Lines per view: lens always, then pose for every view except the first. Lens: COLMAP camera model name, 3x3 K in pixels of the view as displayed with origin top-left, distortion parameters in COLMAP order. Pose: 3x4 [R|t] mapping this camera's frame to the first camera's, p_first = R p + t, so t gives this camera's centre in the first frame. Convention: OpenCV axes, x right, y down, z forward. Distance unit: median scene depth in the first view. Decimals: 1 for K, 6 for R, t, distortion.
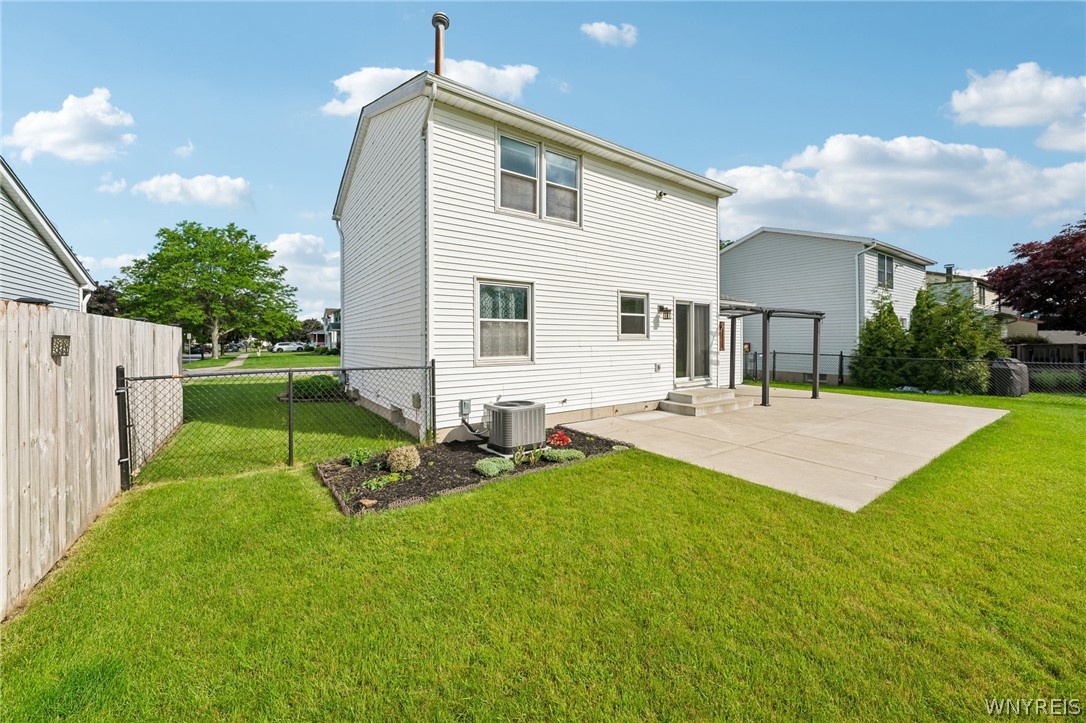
lens RADIAL K [[409.0, 0, 543.3], [0, 409.0, 342.0], [0, 0, 1]] dist [-0.001942, -0.000150]
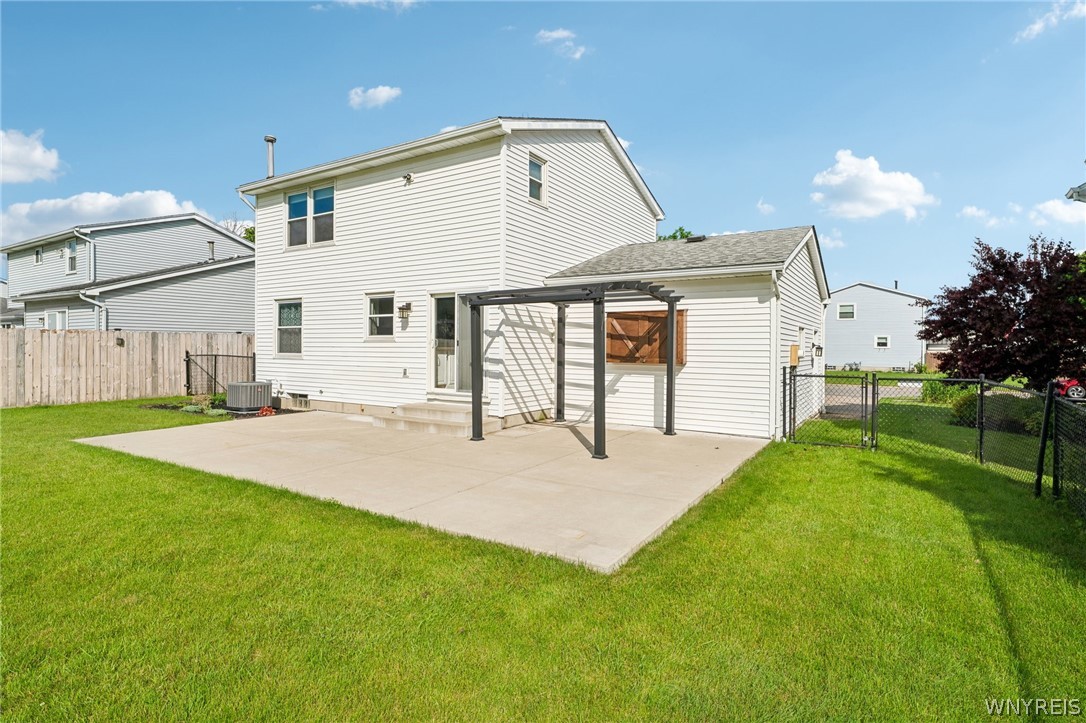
lens RADIAL K [[559.3, 0, 544.4], [0, 559.3, 356.1], [0, 0, 1]] dist [0.001449, 0.000117]
pose [[0.389944, 0.018618, -0.920650, 1.432895], [-0.014712, 0.999794, 0.013987, 0.004597], [0.920721, 0.008090, 0.390137, 0.751307]]
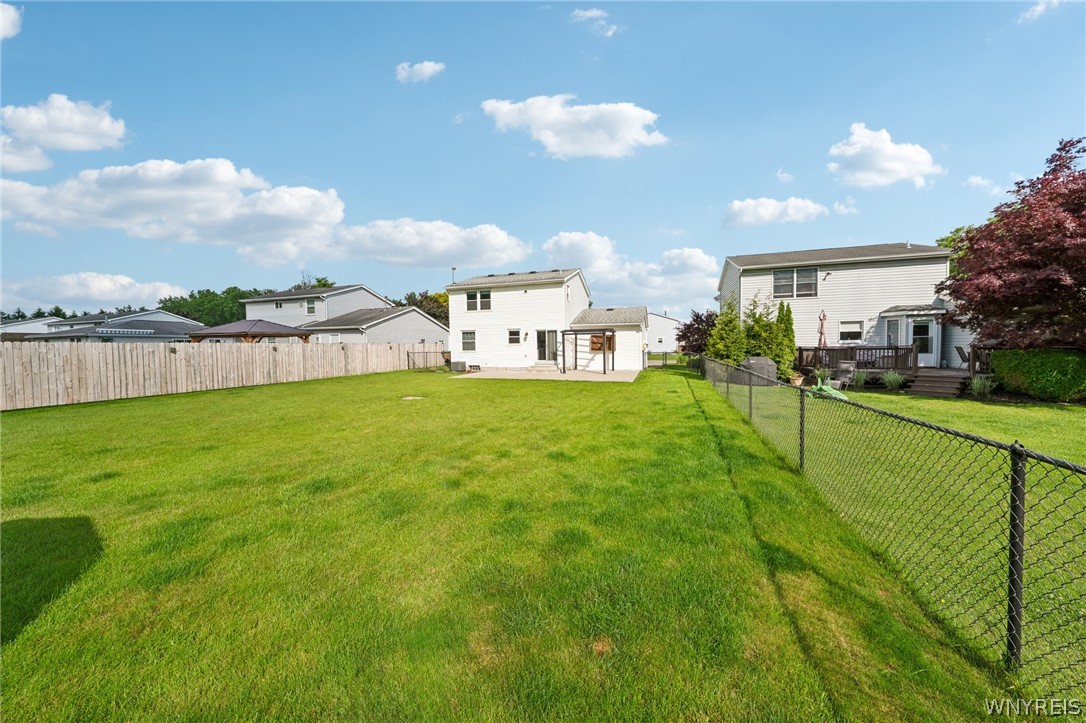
lens RADIAL K [[363.7, 0, 544.8], [0, 363.7, 363.9], [0, 0, 1]] dist [-0.001915, -0.000086]
pose [[0.602045, 0.034567, -0.797713, 2.134809], [0.006602, 0.998813, 0.048263, 0.001206], [0.798435, -0.034323, 0.601102, -0.325409]]
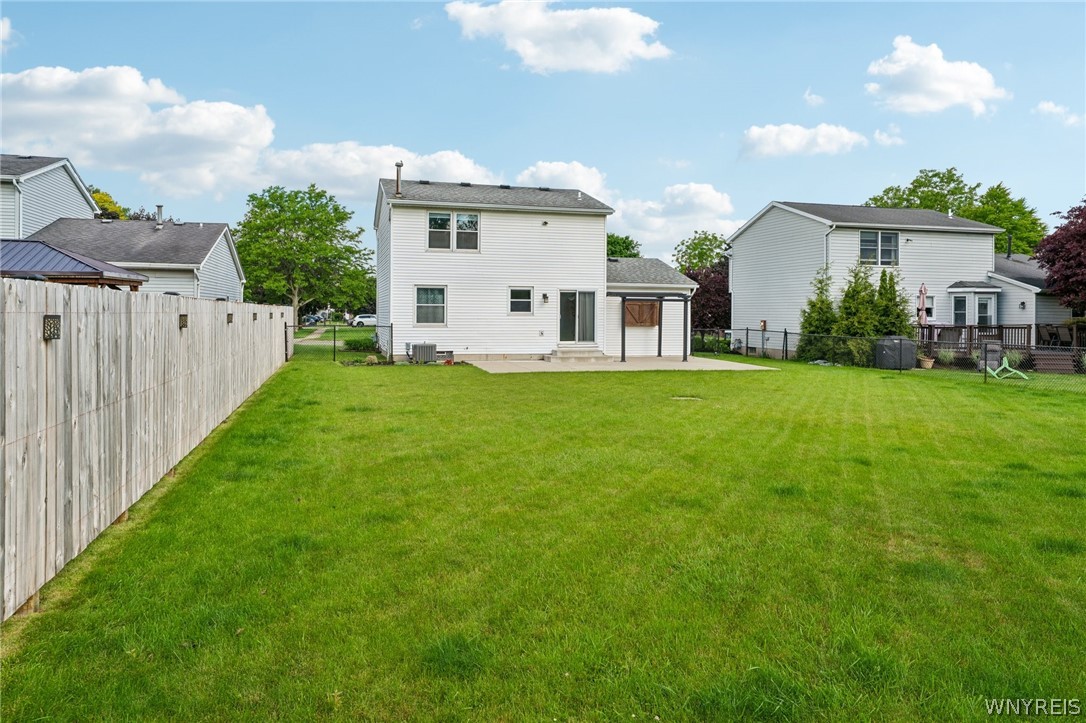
lens RADIAL K [[724.4, 0, 542.1], [0, 724.4, 317.1], [0, 0, 1]] dist [0.006714, 0.002335]
pose [[0.943086, 0.011840, -0.332337, 1.133177], [-0.011899, 0.999927, 0.001858, -0.004668], [0.332335, 0.002202, 0.943159, -1.528370]]
